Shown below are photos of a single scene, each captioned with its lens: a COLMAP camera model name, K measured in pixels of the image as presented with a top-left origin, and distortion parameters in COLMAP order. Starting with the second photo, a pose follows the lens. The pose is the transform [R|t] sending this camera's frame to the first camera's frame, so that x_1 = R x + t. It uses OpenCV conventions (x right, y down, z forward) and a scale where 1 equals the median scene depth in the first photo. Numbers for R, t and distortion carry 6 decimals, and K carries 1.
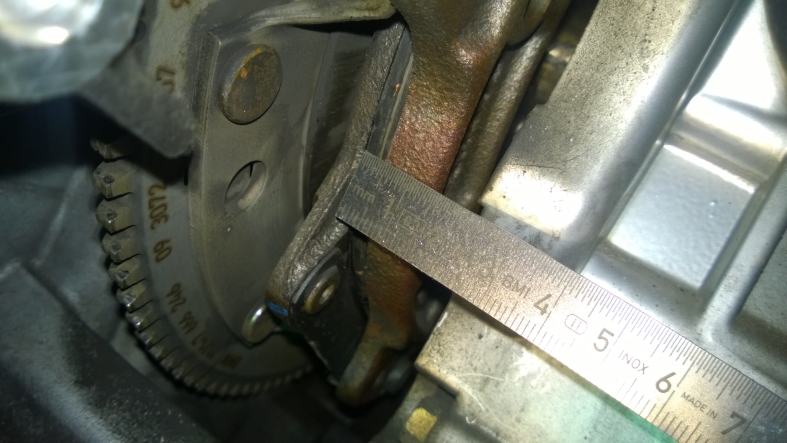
lens RADIAL K [[598.6, 0, 390.4], [0, 598.6, 220.6], [0, 0, 1]] dist [-0.051324, -0.005525]
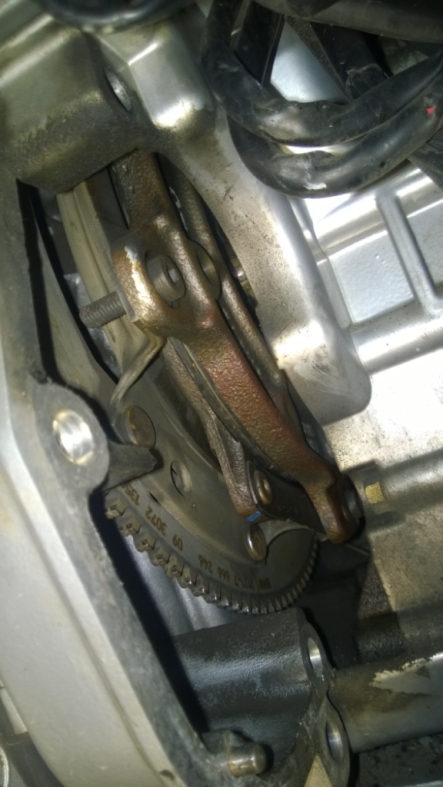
lens RADIAL K [[598.6, 0, 222.8], [0, 598.6, 392.5], [0, 0, 1]] dist [-0.051324, -0.005525]
pose [[0.633288, -0.772320, 0.049681, -0.071539], [0.768721, 0.620314, -0.155819, 0.131557], [0.089525, 0.136869, 0.986535, -0.571422]]
